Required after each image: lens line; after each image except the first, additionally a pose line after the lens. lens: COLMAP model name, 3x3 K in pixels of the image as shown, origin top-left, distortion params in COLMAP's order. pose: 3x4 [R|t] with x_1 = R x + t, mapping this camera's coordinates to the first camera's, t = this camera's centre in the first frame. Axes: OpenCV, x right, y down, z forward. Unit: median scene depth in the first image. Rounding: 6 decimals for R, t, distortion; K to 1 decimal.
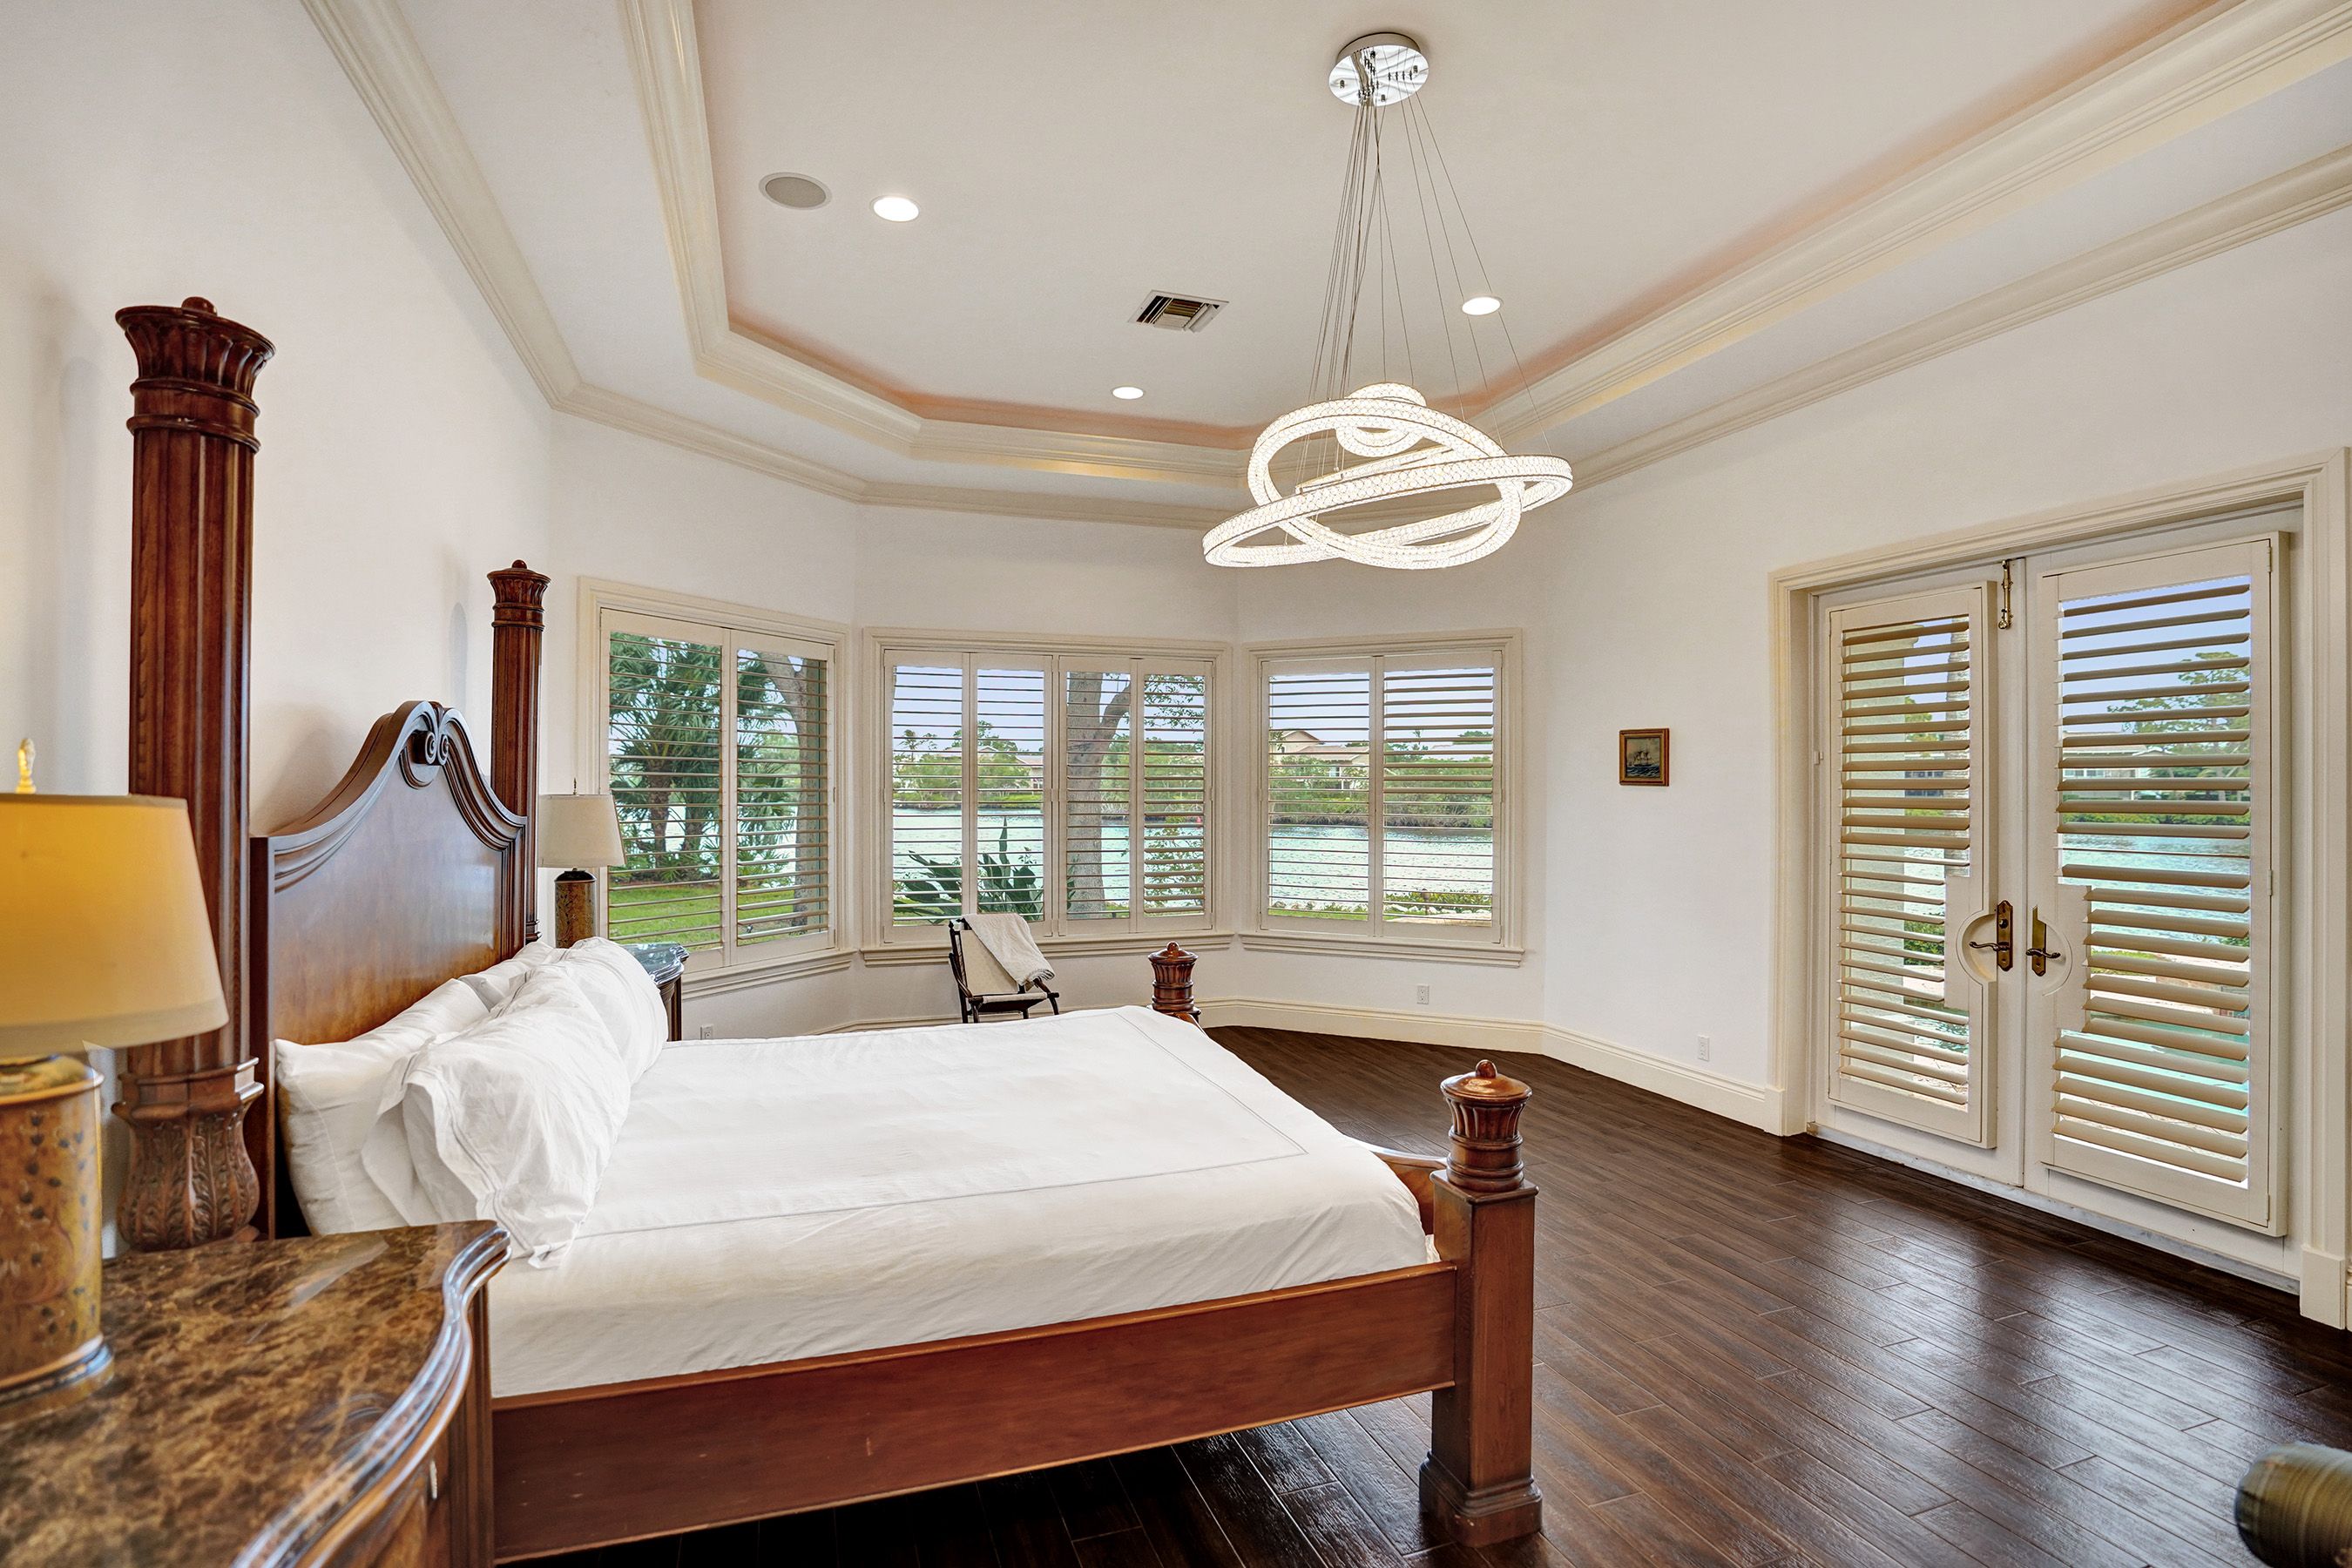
lens RADIAL K [[1105.6, 0, 1164.3], [0, 1105.6, 791.5], [0, 0, 1]] dist [-0.039380, 0.007160]
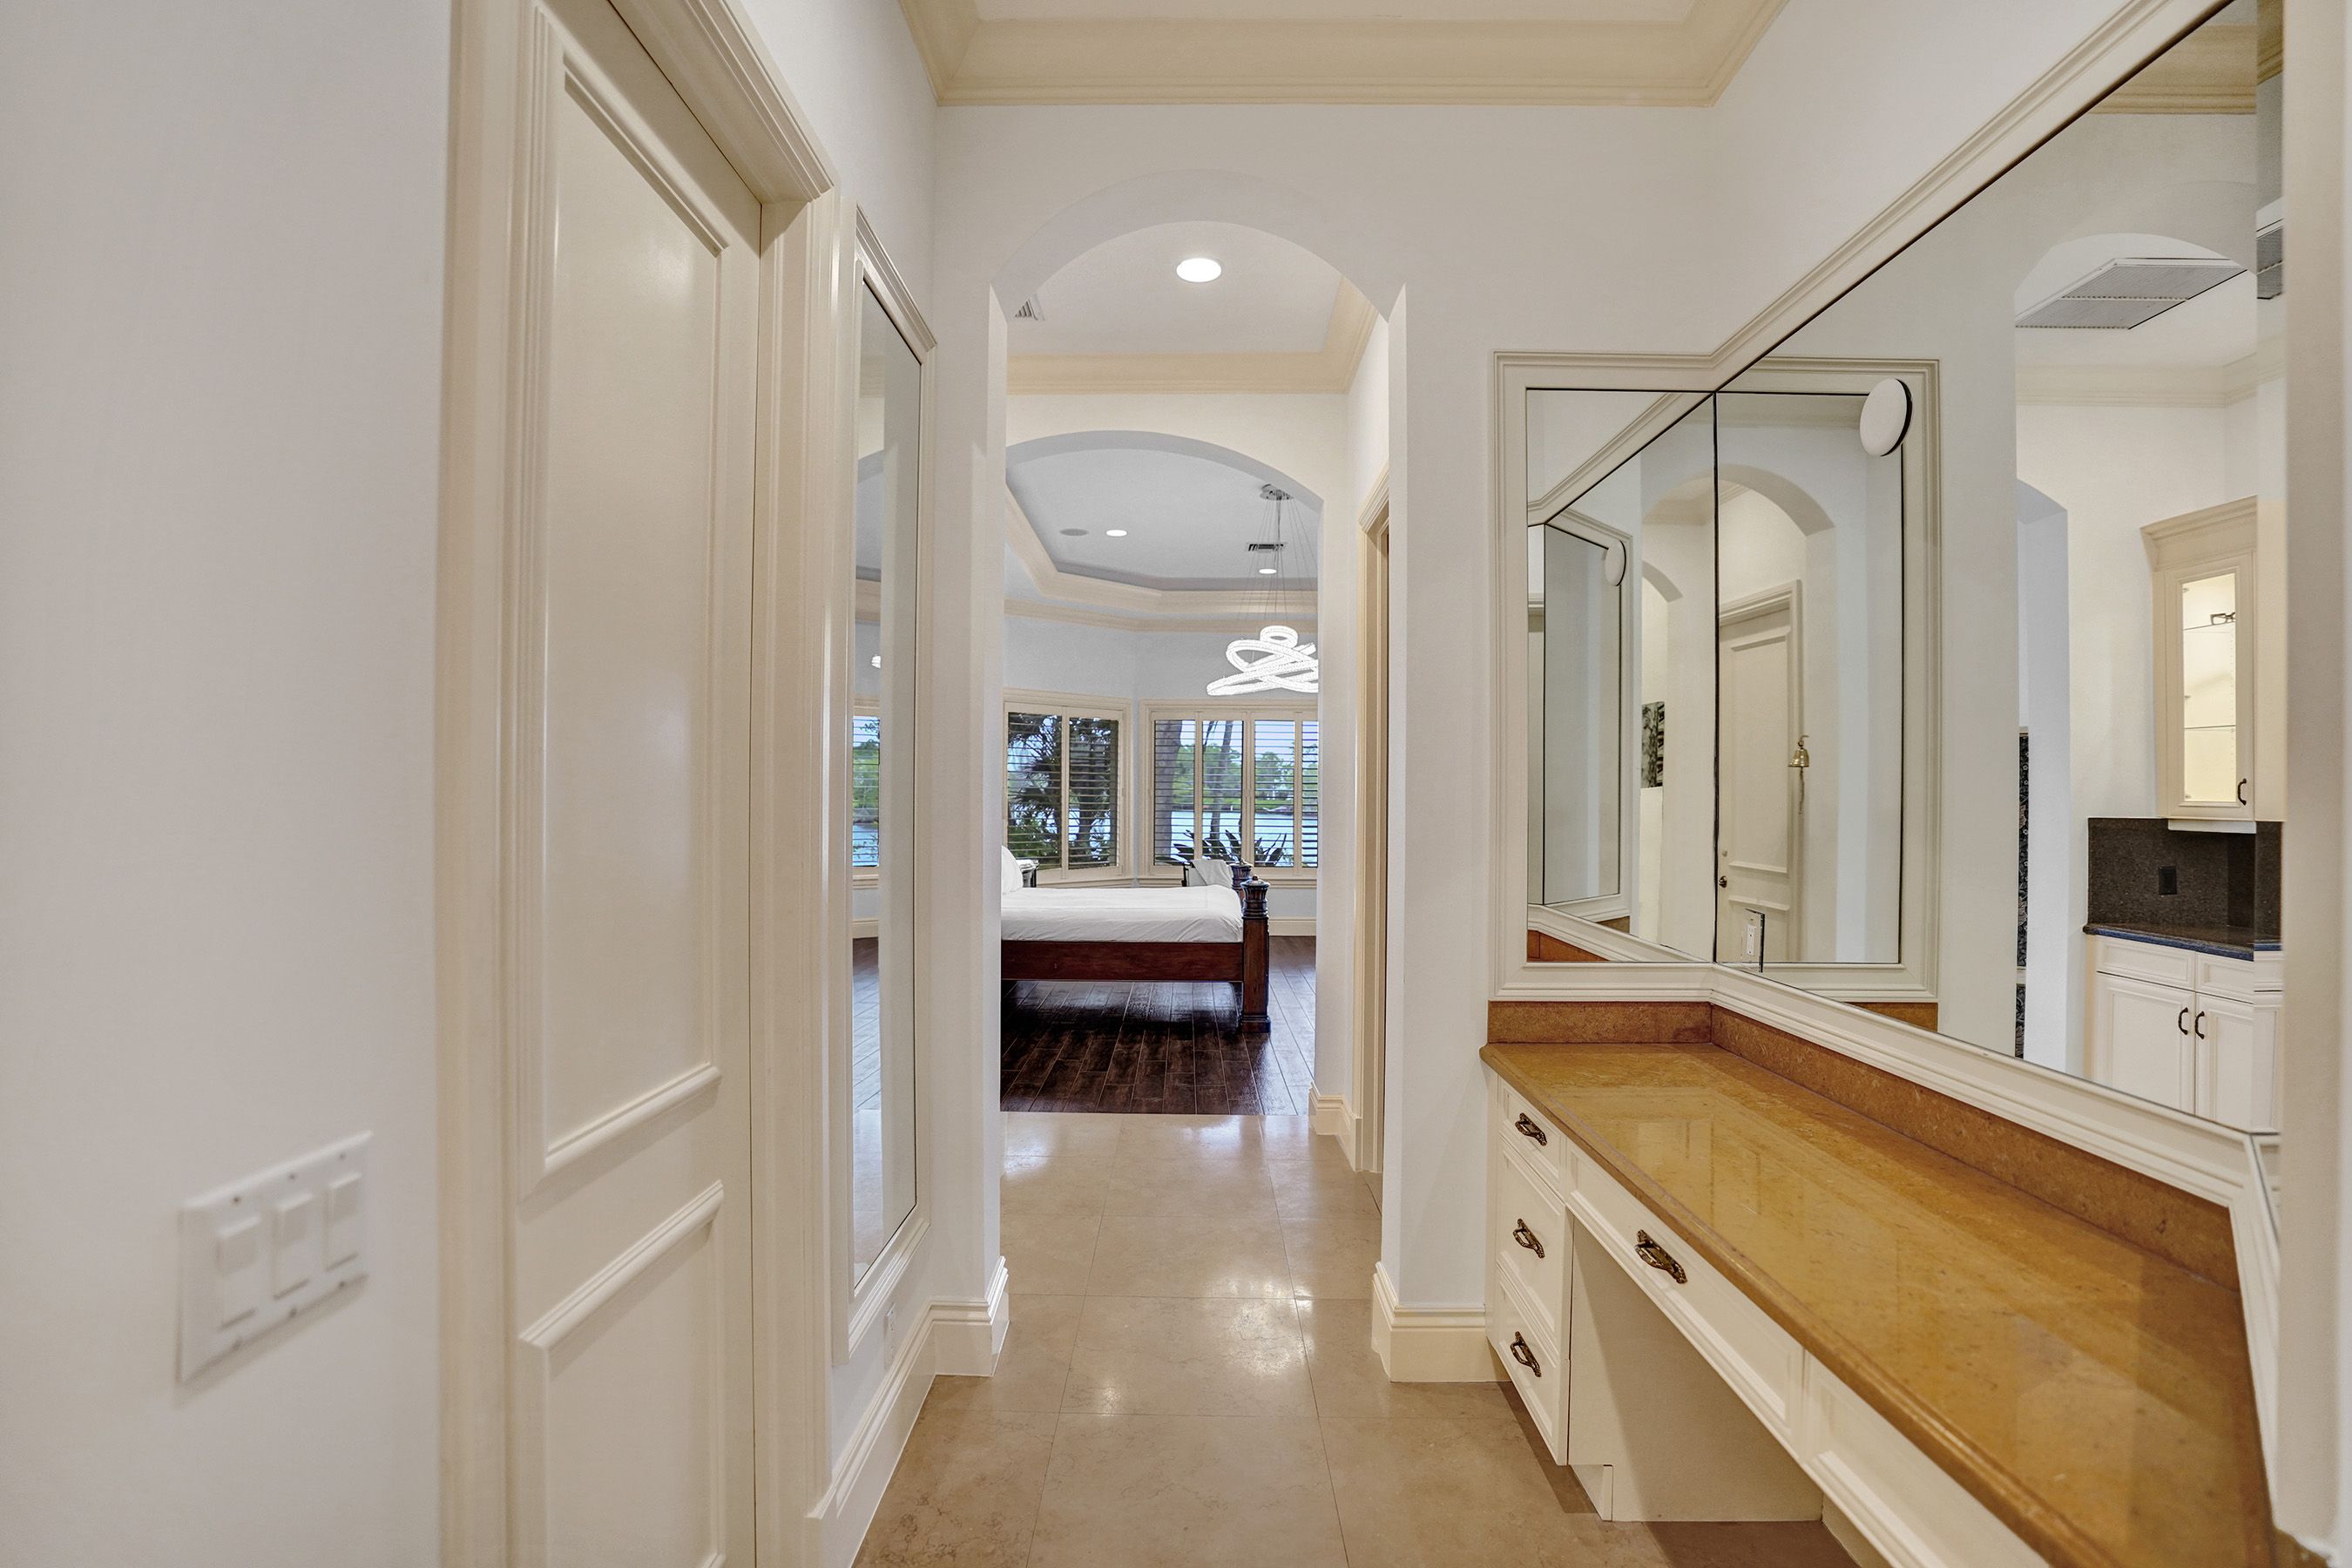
lens RADIAL K [[1105.6, 0, 1189.9], [0, 1105.6, 795.8], [0, 0, 1]] dist [-0.039380, 0.007160]
pose [[0.944489, 0.001273, -0.328539, 0.902887], [-0.002253, 0.999994, -0.002604, 0.029487], [0.328534, 0.003200, 0.944487, -1.548311]]
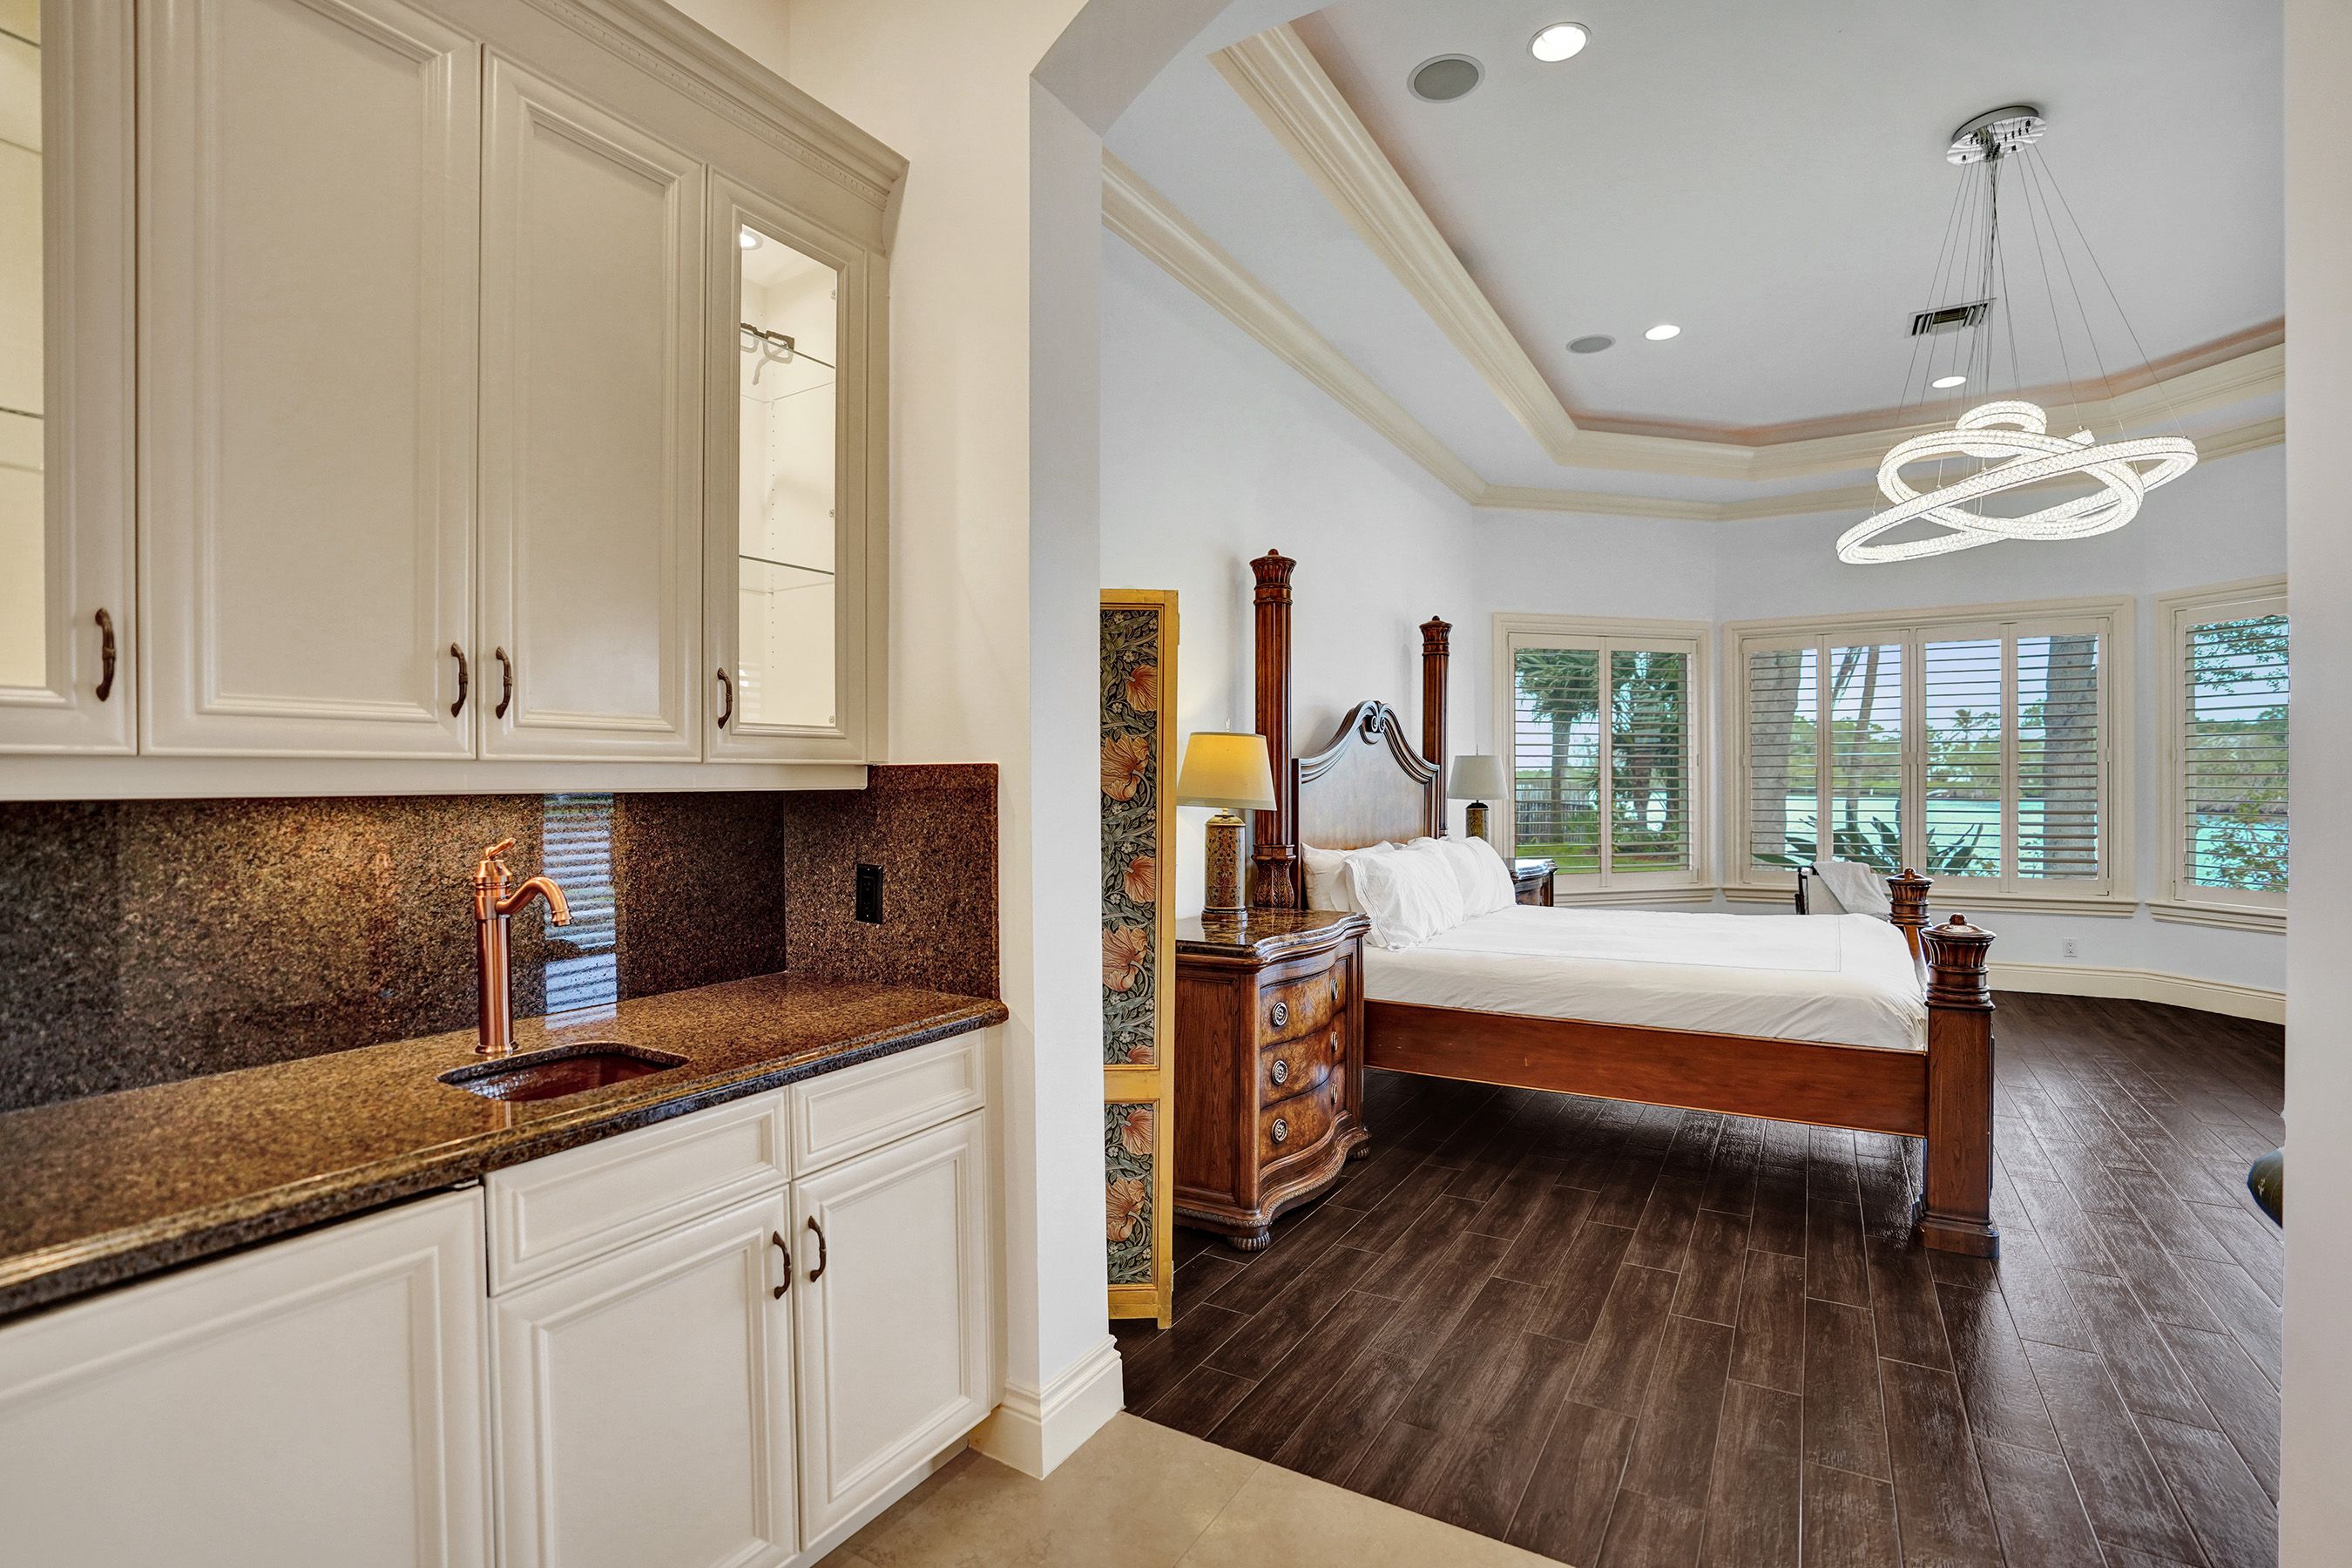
lens RADIAL K [[1105.6, 0, 1176.0], [0, 1105.6, 777.8], [0, 0, 1]] dist [-0.039380, 0.007160]
pose [[0.648457, -0.006601, -0.761222, 0.565203], [0.002616, 0.999976, -0.006443, 0.063633], [0.761247, 0.002187, 0.648459, -0.529112]]
